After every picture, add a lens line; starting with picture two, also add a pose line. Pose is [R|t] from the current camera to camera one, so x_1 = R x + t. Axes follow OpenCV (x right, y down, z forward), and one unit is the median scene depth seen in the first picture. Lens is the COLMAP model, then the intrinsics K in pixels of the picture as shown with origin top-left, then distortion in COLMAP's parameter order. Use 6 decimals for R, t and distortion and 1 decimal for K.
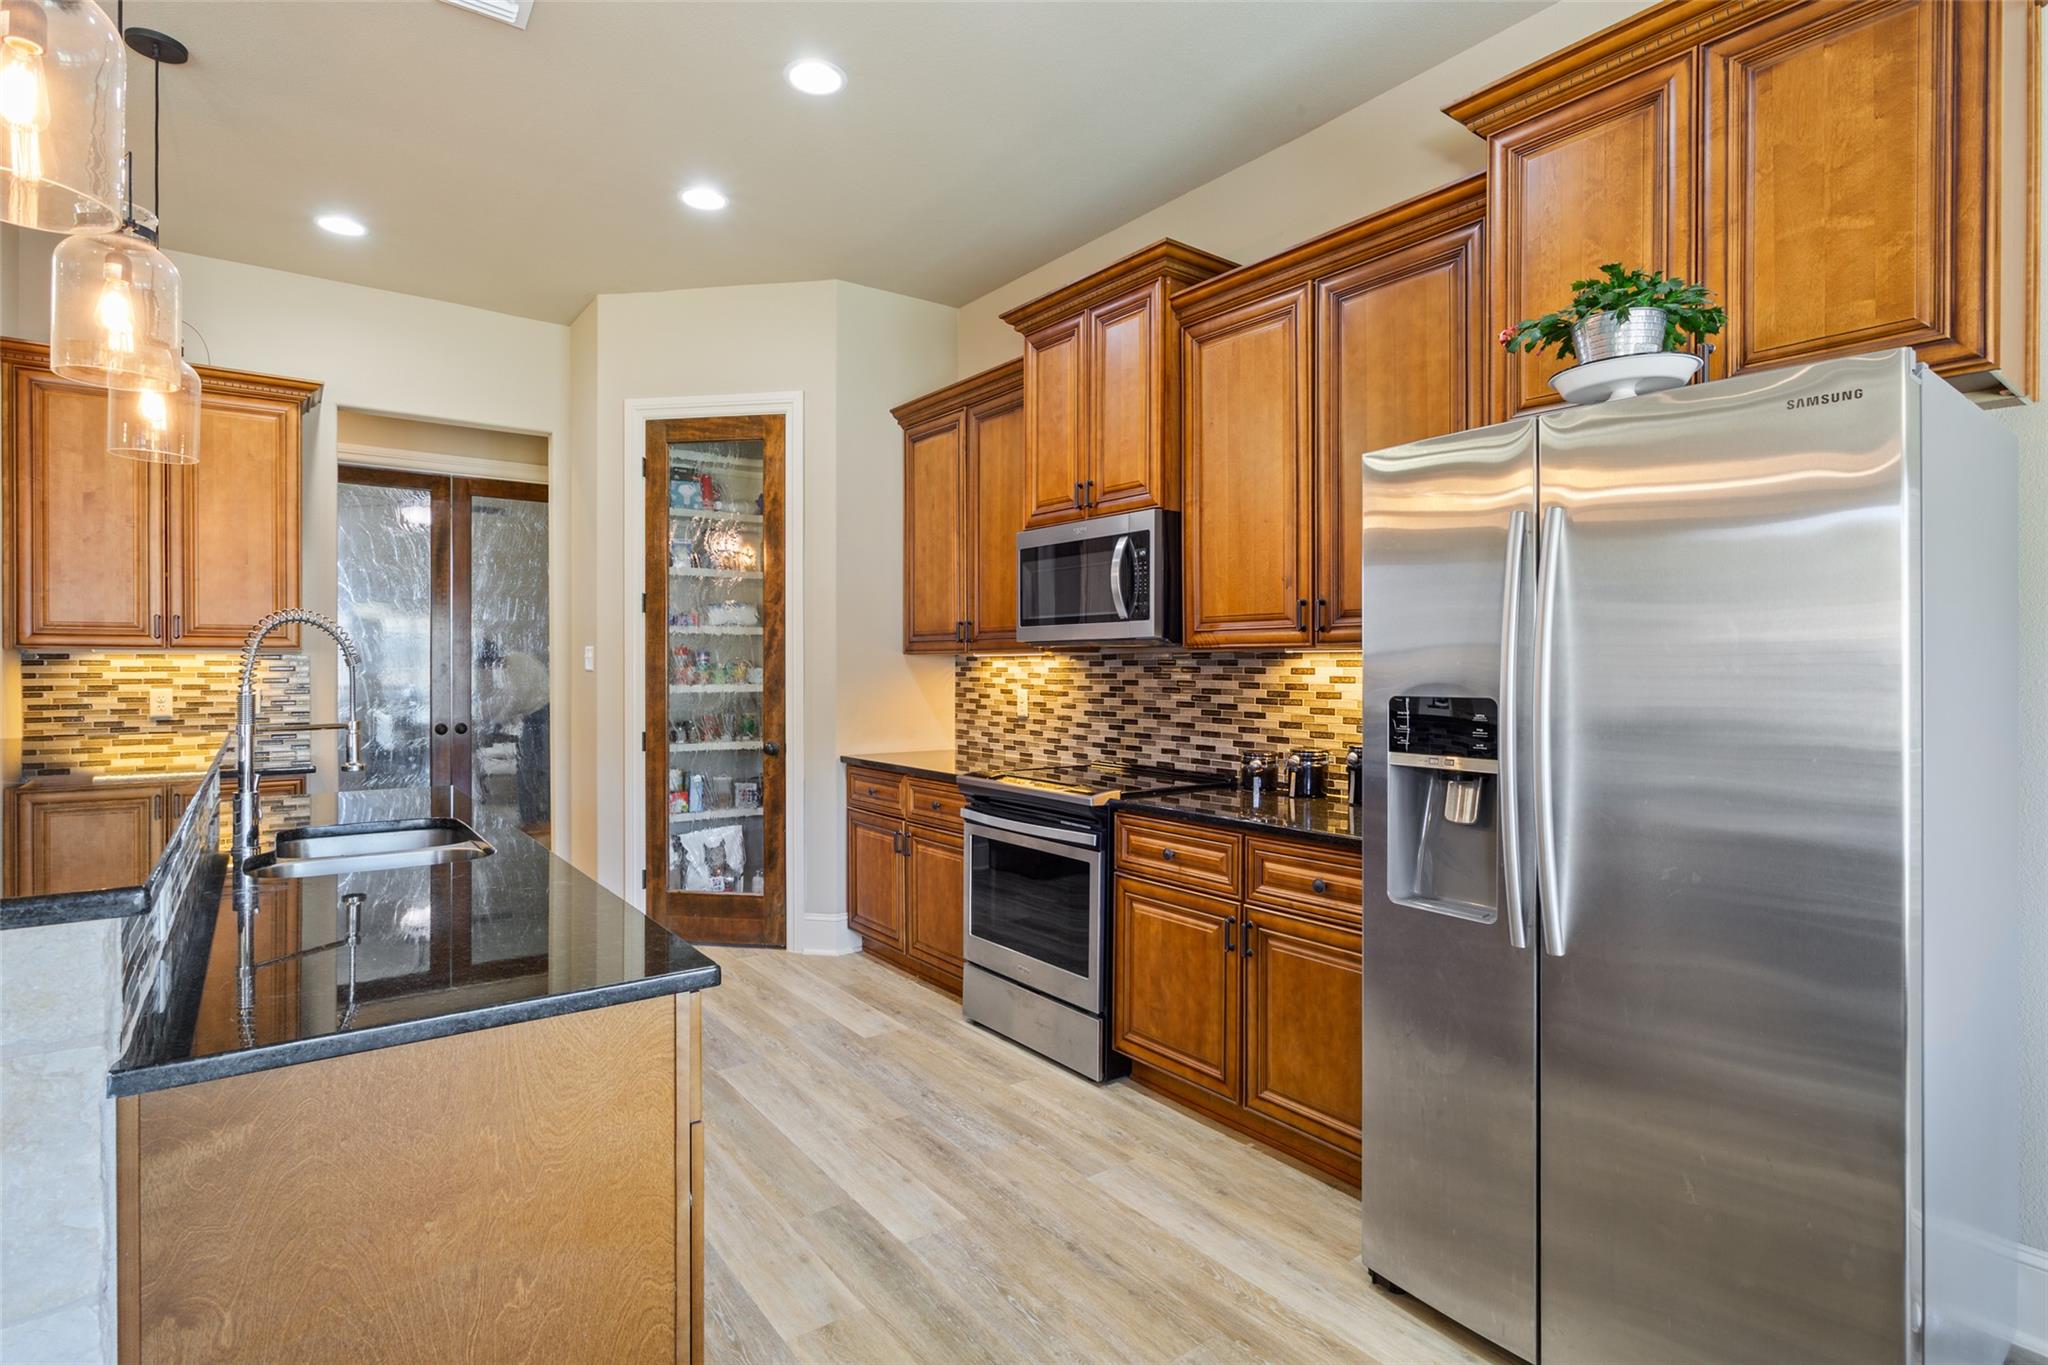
lens RADIAL K [[1040.7, 0, 1052.6], [0, 1040.7, 678.1], [0, 0, 1]] dist [-0.001145, 0.000145]
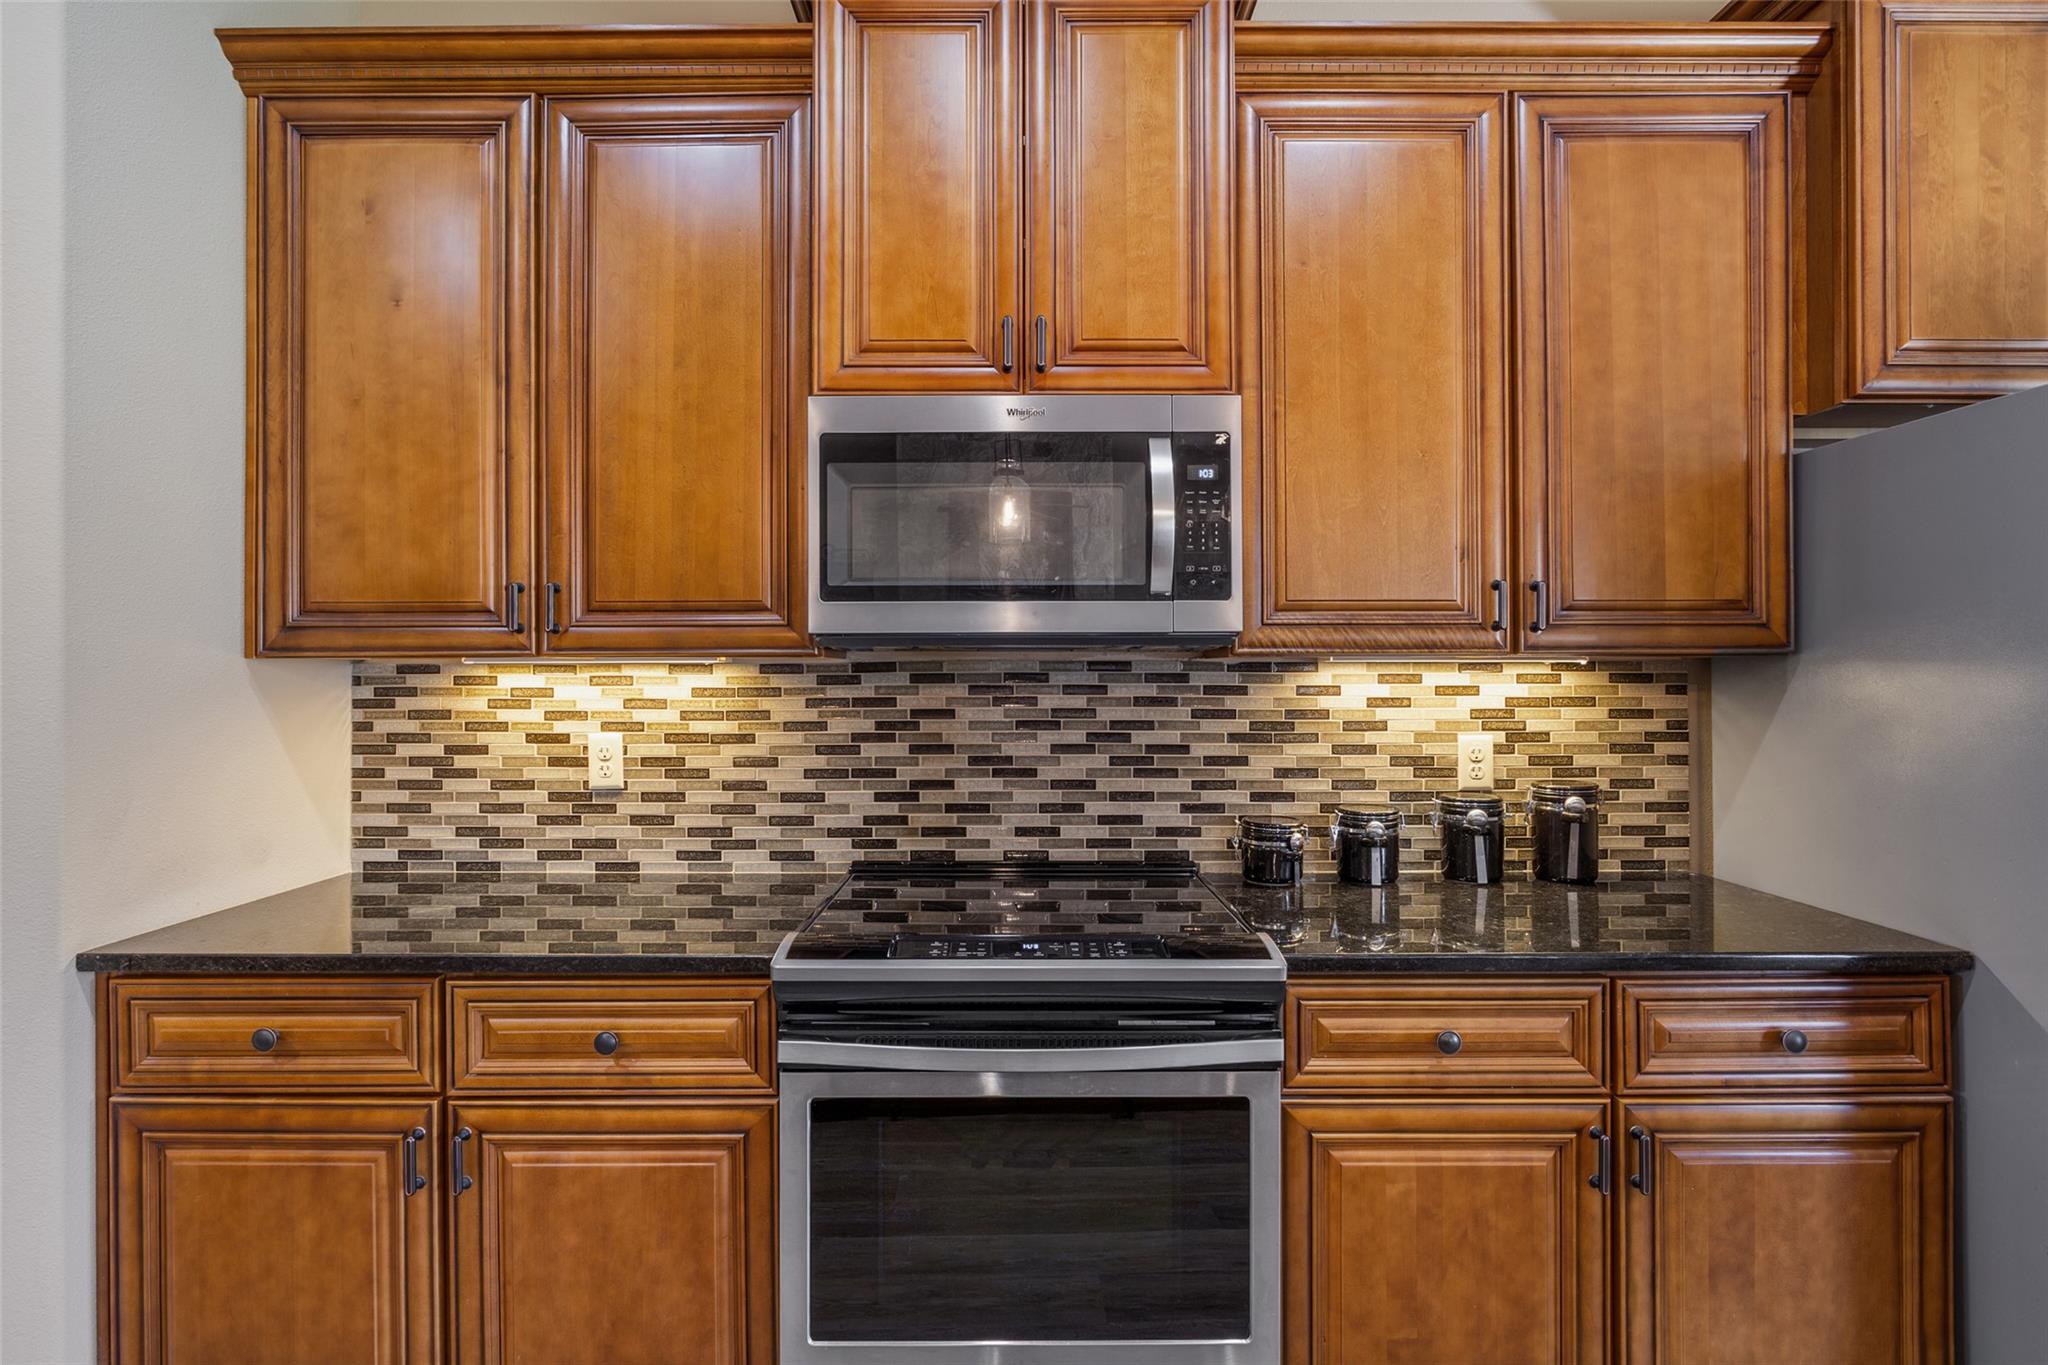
lens RADIAL K [[964.2, 0, 1020.8], [0, 964.2, 672.3], [0, 0, 1]] dist [-0.024650, 0.014806]
pose [[0.609240, -0.001372, 0.792985, -0.317614], [0.011867, 0.999902, -0.007388, -0.013971], [-0.792897, 0.013911, 0.609196, 0.681647]]
